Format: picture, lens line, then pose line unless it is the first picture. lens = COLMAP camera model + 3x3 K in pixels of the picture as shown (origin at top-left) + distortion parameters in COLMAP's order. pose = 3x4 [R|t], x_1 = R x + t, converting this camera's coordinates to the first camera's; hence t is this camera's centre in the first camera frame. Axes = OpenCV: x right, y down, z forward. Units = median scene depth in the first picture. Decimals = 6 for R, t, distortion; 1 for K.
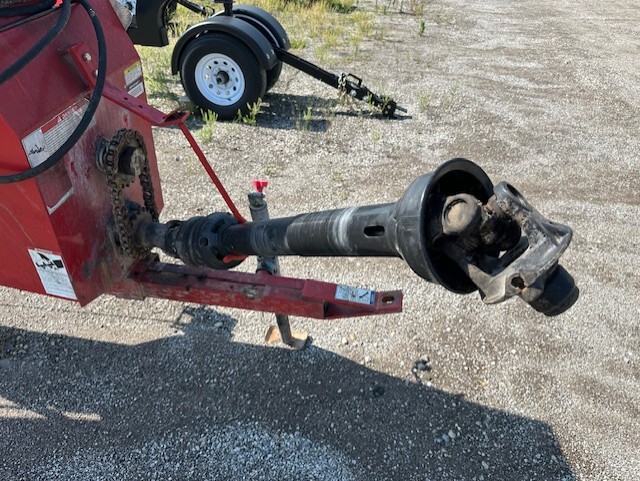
lens RADIAL K [[449.8, 0, 317.0], [0, 449.8, 231.9], [0, 0, 1]] dist [0.062108, -0.083431]
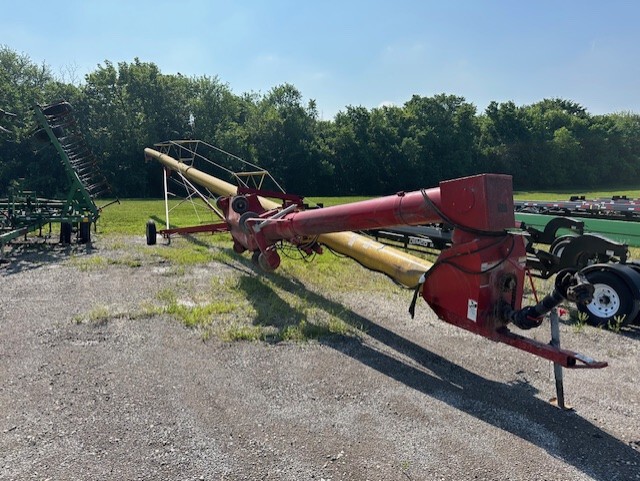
lens RADIAL K [[449.8, 0, 317.0], [0, 449.8, 231.9], [0, 0, 1]] dist [0.062108, -0.083431]
pose [[0.602454, 0.083892, -0.793733, 0.391303], [-0.472761, 0.838748, -0.270182, 0.324164], [0.643076, 0.538018, 0.544968, -0.543233]]
